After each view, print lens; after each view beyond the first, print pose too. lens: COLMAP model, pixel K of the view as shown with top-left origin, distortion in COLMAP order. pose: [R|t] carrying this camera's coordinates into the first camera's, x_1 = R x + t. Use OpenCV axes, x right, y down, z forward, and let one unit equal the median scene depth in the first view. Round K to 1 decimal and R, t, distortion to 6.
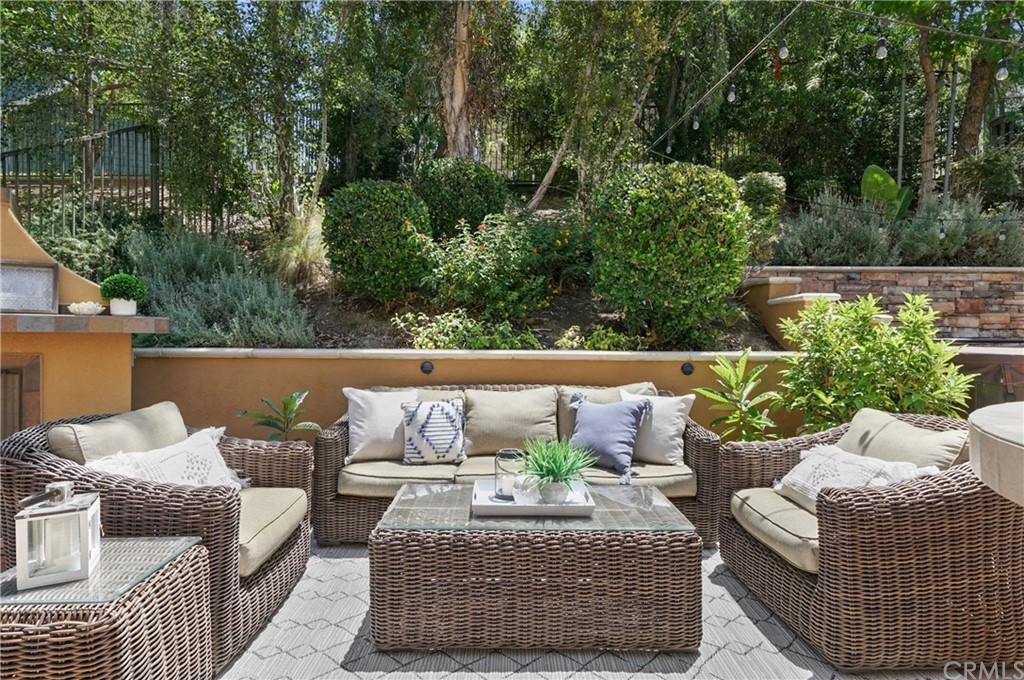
lens RADIAL K [[553.9, 0, 512.0], [0, 553.9, 322.0], [0, 0, 1]] dist [0.013872, -0.004919]
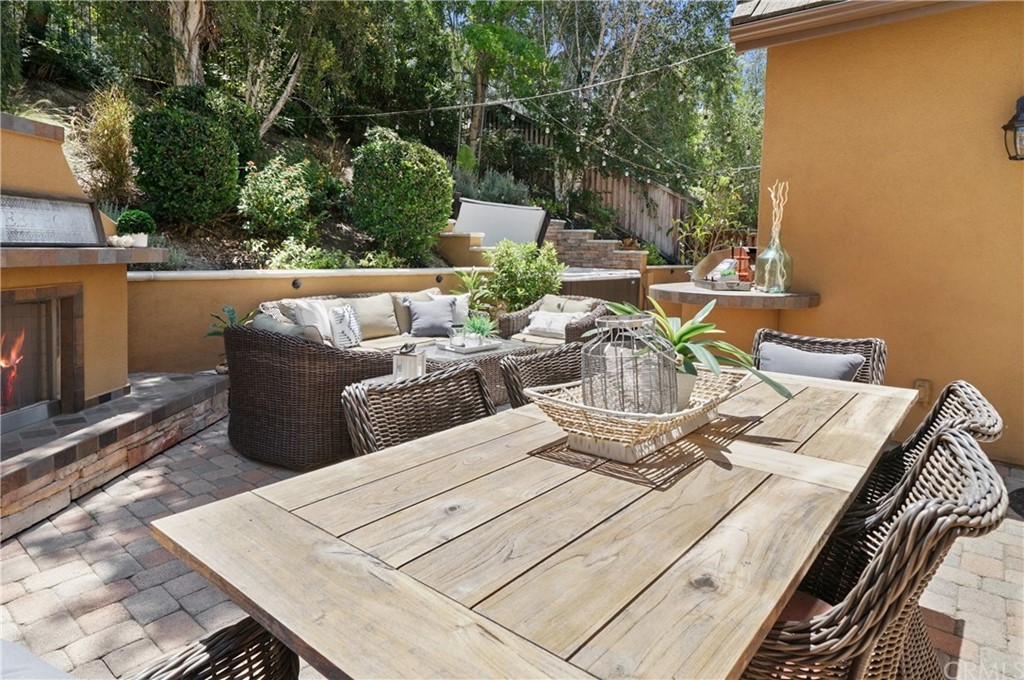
lens RADIAL K [[585.5, 0, 481.7], [0, 585.5, 269.5], [0, 0, 1]] dist [0.014935, -0.000263]
pose [[0.662436, -0.018662, 0.748886, -0.954643], [-0.039929, 0.997389, 0.060174, -0.055683], [-0.748053, -0.069763, 0.659962, -0.263564]]
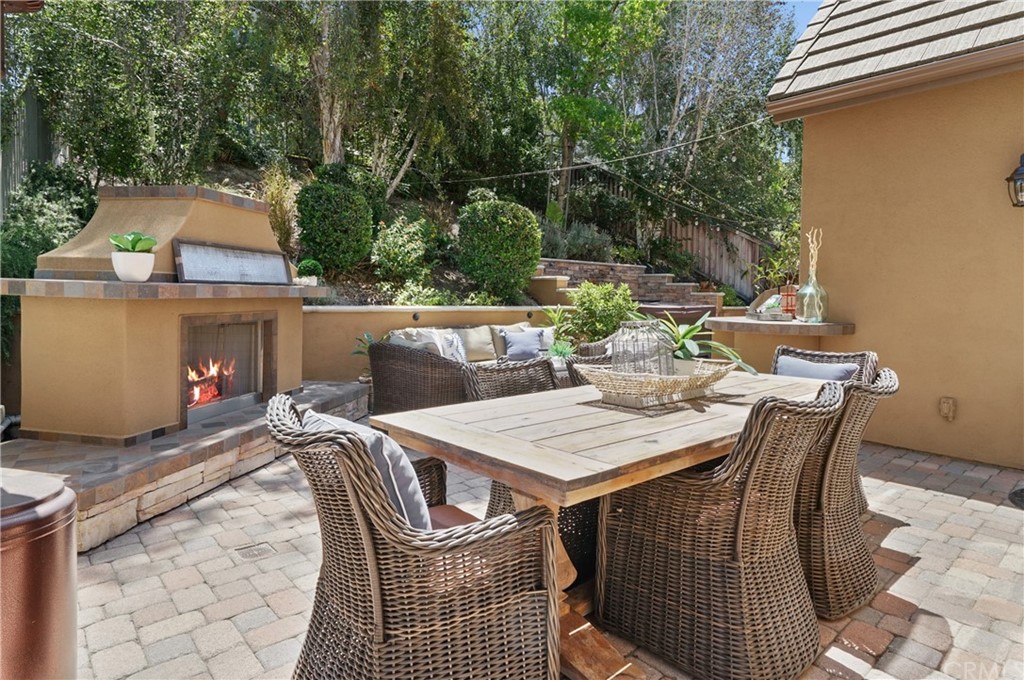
lens RADIAL K [[553.9, 0, 489.8], [0, 553.9, 292.7], [0, 0, 1]] dist [0.013872, -0.004919]
pose [[0.767813, 0.007927, 0.640625, -1.106546], [-0.031671, 0.999171, 0.025595, -0.041625], [-0.639891, -0.039941, 0.767427, -0.440908]]
